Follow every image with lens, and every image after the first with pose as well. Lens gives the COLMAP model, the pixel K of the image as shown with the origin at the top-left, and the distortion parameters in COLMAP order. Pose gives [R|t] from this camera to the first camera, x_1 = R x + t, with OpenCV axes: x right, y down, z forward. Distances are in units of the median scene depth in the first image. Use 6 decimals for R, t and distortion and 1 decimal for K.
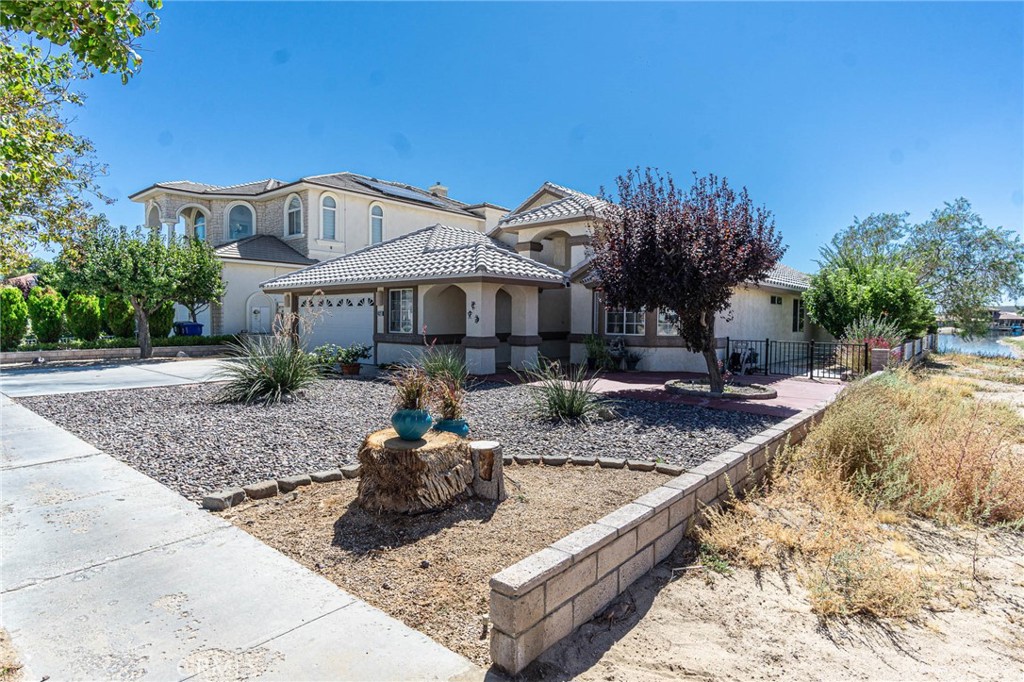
lens RADIAL K [[524.8, 0, 506.0], [0, 524.8, 408.2], [0, 0, 1]] dist [-0.000547, -0.000434]
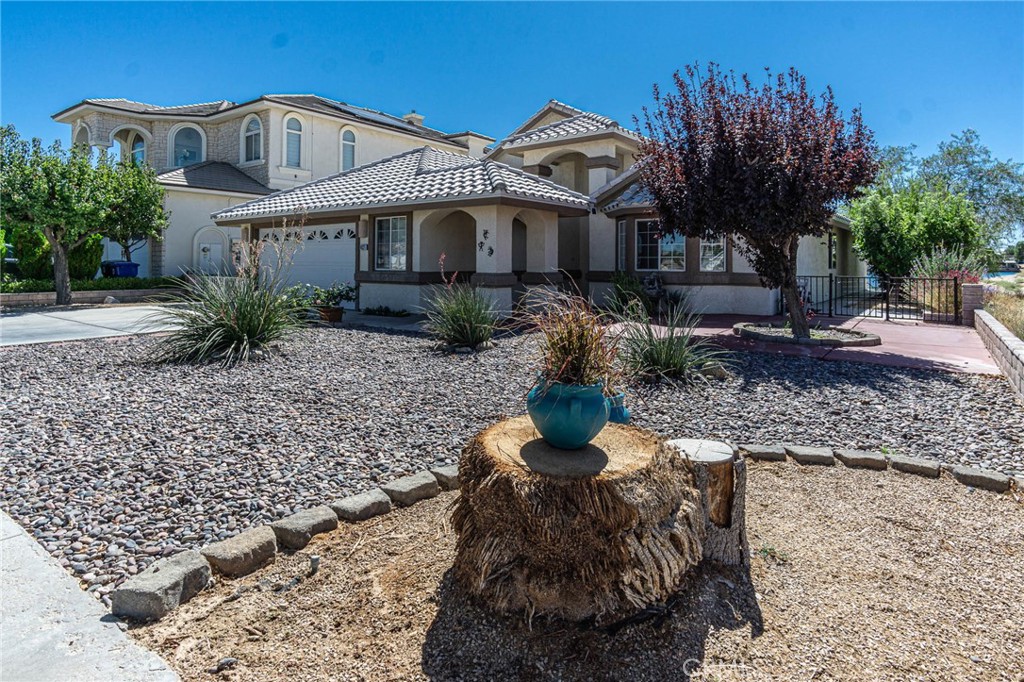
lens RADIAL K [[558.4, 0, 508.5], [0, 558.4, 322.2], [0, 0, 1]] dist [0.003080, -0.000187]
pose [[0.998085, -0.012029, 0.060673, -0.072231], [0.015795, 0.997952, -0.061983, -0.006274], [-0.059803, 0.062822, 0.996231, 0.132268]]
